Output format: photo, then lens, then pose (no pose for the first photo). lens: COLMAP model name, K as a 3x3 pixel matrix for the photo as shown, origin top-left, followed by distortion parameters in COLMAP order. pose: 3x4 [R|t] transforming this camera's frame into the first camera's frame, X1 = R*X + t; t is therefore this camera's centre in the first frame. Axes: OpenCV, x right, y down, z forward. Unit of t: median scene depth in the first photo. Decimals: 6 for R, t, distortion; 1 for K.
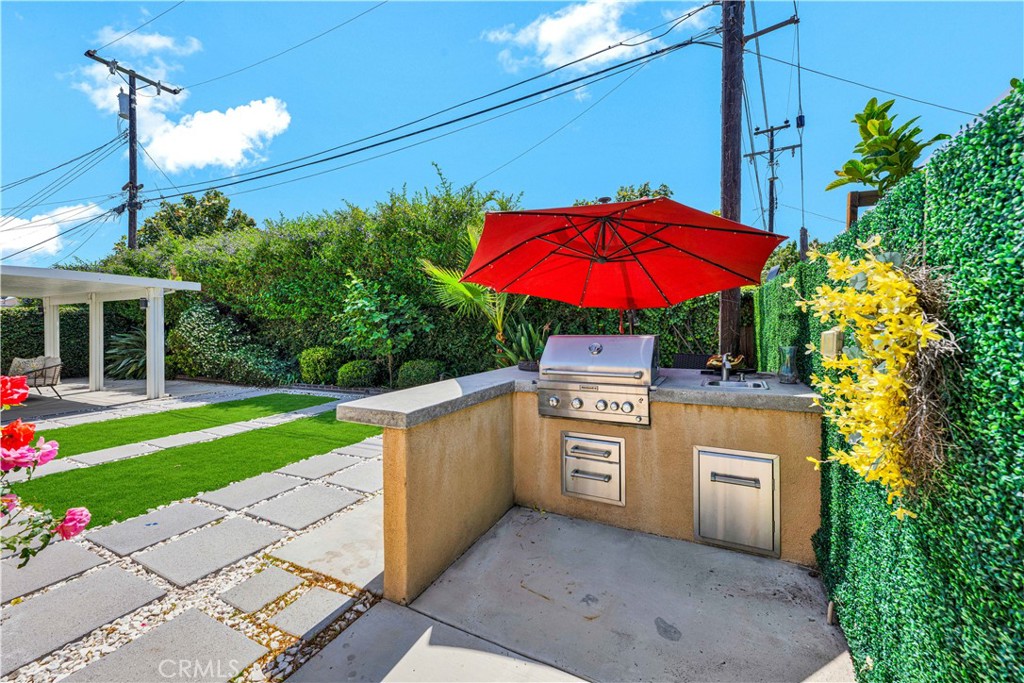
lens RADIAL K [[418.3, 0, 508.7], [0, 418.3, 331.9], [0, 0, 1]] dist [-0.001544, 0.003487]
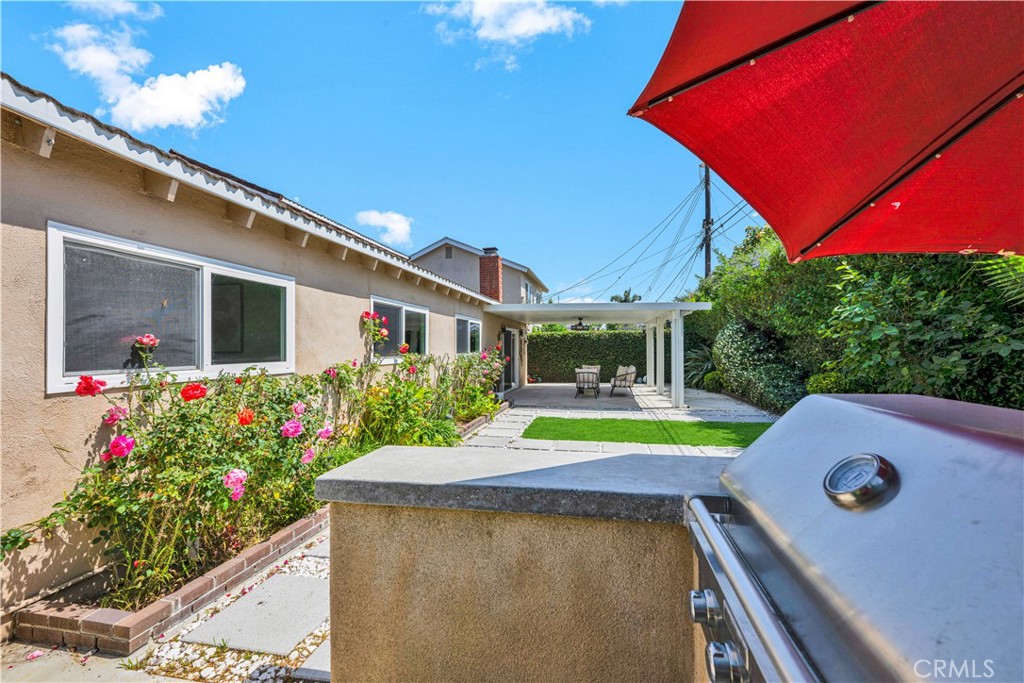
lens RADIAL K [[418.3, 0, 516.7], [0, 418.3, 351.9], [0, 0, 1]] dist [-0.001544, 0.003487]
pose [[0.263009, 0.019331, -0.964600, 0.120004], [-0.005675, 0.999813, 0.018489, -0.010281], [0.964777, 0.000611, 0.263070, 0.248951]]
